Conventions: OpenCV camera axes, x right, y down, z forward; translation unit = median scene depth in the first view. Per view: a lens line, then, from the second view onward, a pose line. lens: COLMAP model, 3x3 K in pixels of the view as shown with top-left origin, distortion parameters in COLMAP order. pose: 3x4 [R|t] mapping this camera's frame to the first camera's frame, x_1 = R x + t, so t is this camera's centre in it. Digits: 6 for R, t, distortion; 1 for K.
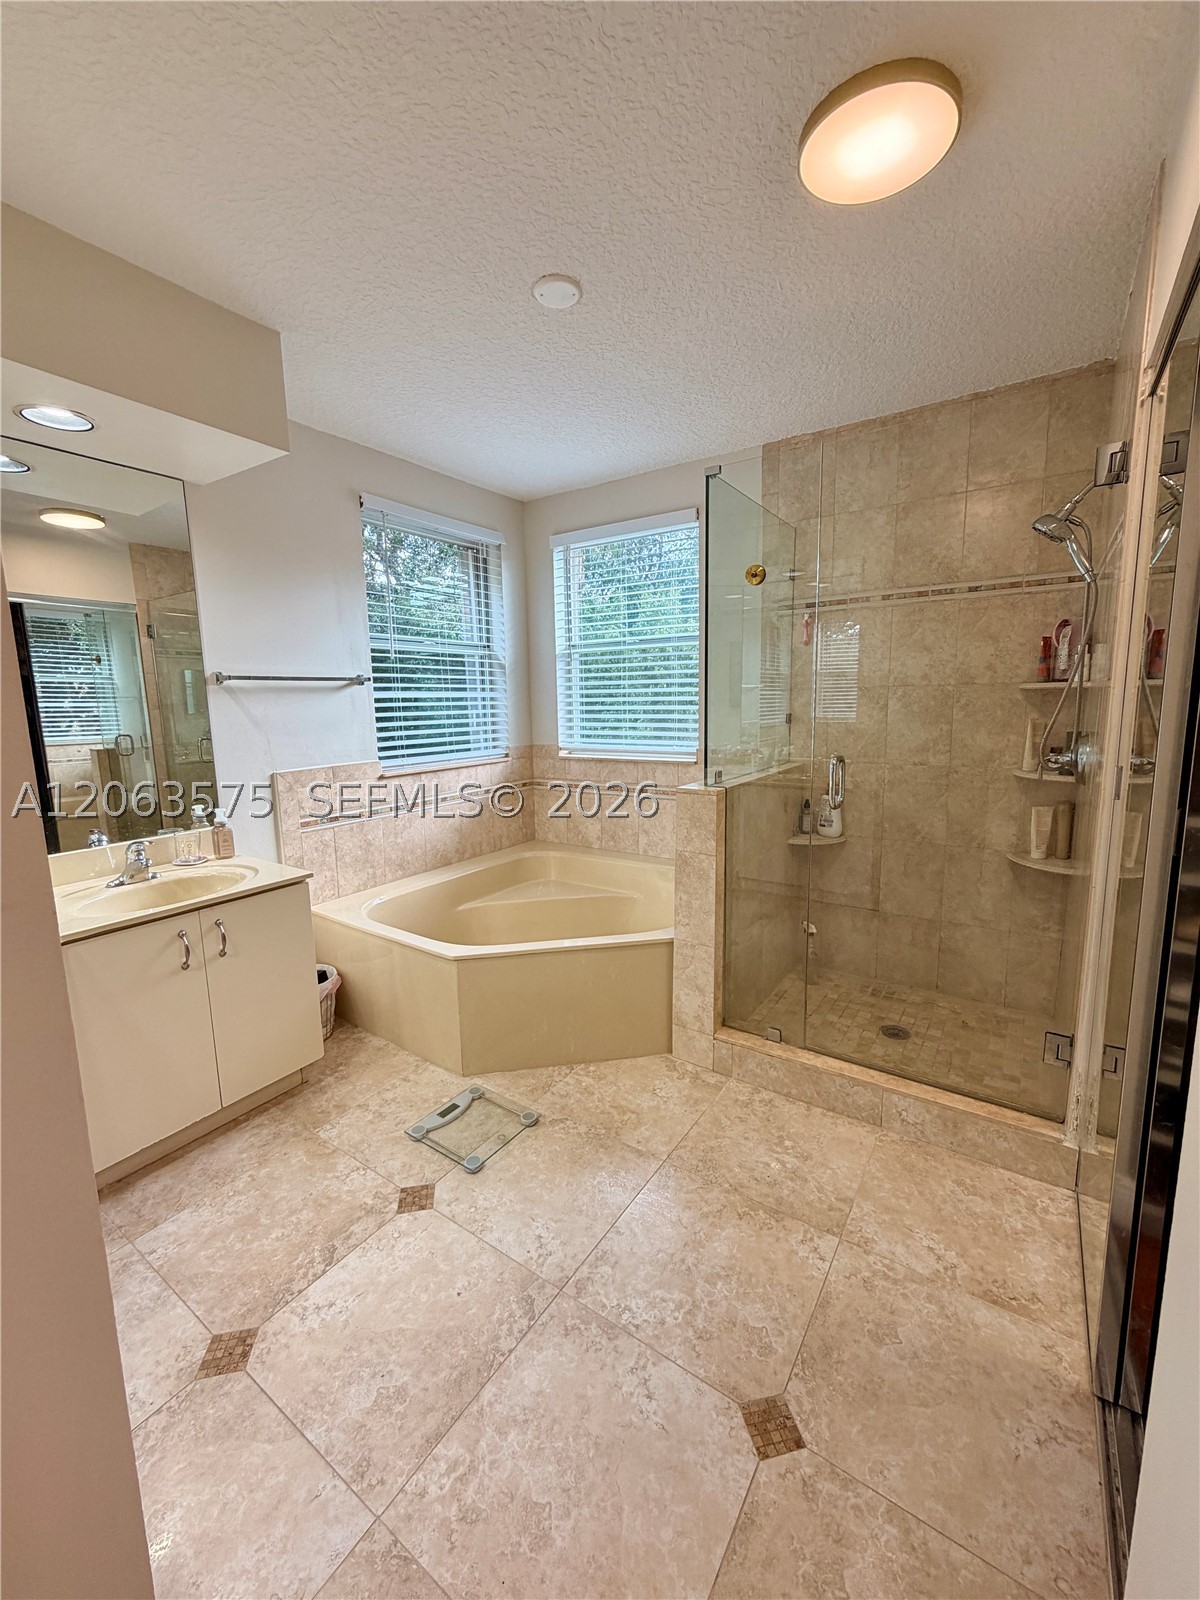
lens RADIAL K [[640.2, 0, 597.0], [0, 640.2, 791.4], [0, 0, 1]] dist [-0.001186, 0.000004]
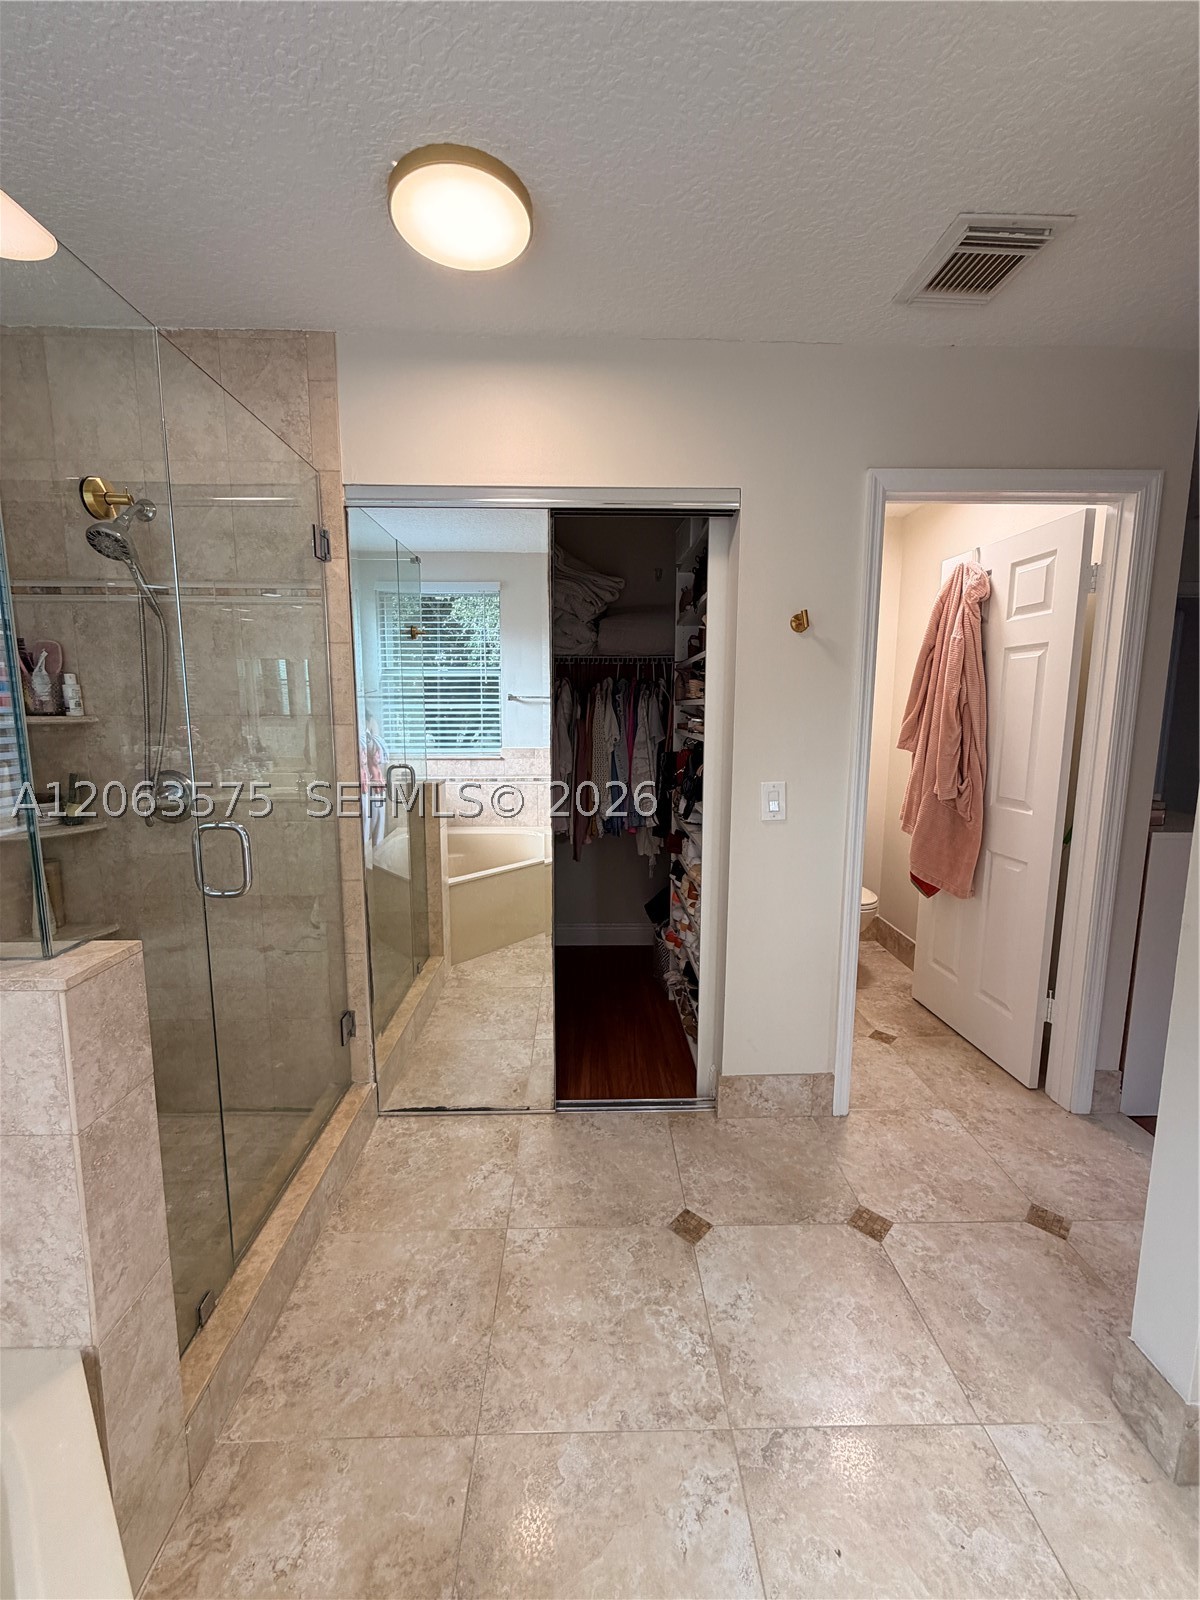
lens RADIAL K [[640.2, 0, 599.8], [0, 640.2, 799.2], [0, 0, 1]] dist [-0.001186, 0.000004]
pose [[-0.588323, -0.096438, 0.802855, -0.566779], [0.122488, 0.970778, 0.206367, -0.234330], [-0.799295, 0.219751, -0.559318, 1.459538]]
